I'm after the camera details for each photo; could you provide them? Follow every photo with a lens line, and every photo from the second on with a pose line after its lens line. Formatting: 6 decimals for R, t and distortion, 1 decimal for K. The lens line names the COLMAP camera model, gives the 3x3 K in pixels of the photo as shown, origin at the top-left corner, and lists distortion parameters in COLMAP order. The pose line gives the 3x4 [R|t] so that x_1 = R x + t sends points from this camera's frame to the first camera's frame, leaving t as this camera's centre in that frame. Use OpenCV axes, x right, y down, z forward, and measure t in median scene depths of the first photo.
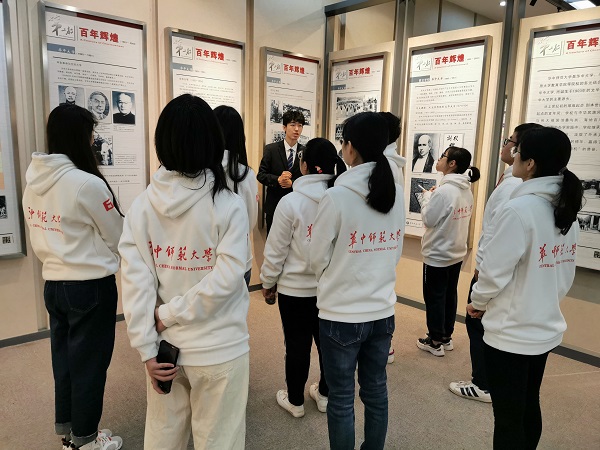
lens RADIAL K [[481.9, 0, 298.8], [0, 481.9, 227.3], [0, 0, 1]] dist [0.084429, -0.012512]
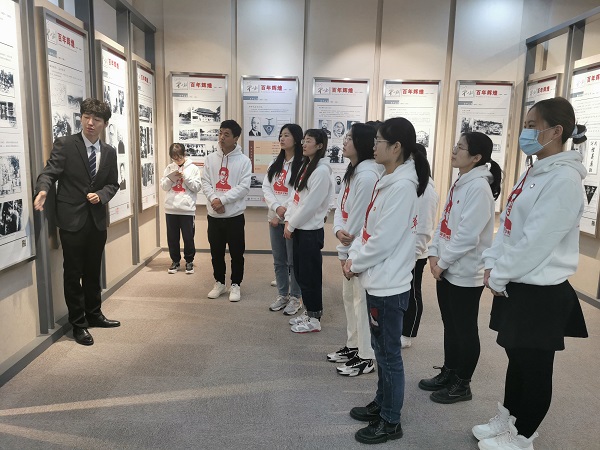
lens RADIAL K [[481.9, 0, 299.7], [0, 481.9, 224.7], [0, 0, 1]] dist [0.084429, -0.012512]
pose [[0.769376, 0.092742, -0.632028, 0.494129], [-0.110868, 0.993776, 0.010863, 0.070453], [0.629102, 0.061714, 0.774869, -0.328975]]
